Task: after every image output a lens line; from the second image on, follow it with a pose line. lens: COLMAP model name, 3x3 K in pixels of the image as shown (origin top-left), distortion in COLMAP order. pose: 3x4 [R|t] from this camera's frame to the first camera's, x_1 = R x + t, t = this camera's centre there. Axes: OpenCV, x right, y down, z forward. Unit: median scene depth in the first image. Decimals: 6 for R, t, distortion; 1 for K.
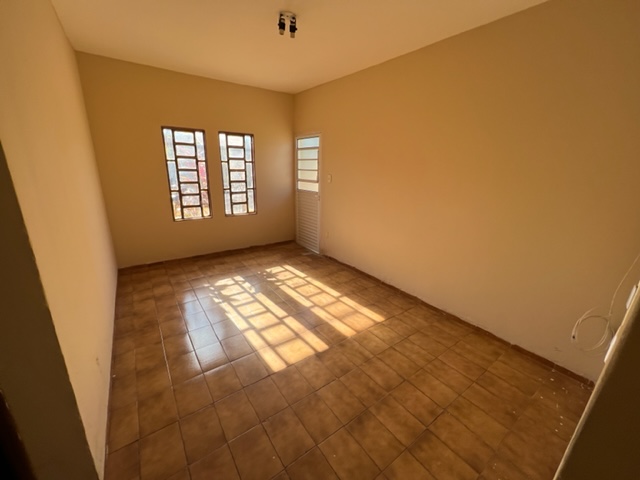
lens RADIAL K [[258.1, 0, 318.3], [0, 258.1, 238.6], [0, 0, 1]] dist [-0.002230, 0.000295]
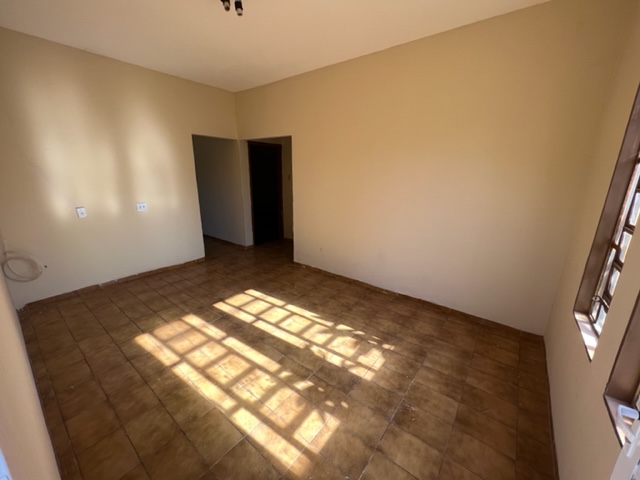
lens RADIAL K [[258.0, 0, 321.1], [0, 258.0, 235.9], [0, 0, 1]] dist [-0.000509, -0.000711]
pose [[-0.957758, 0.034032, -0.285556, -0.092831], [-0.114888, 0.865009, 0.488426, -0.427515], [0.263631, 0.500601, -0.824559, 1.546361]]
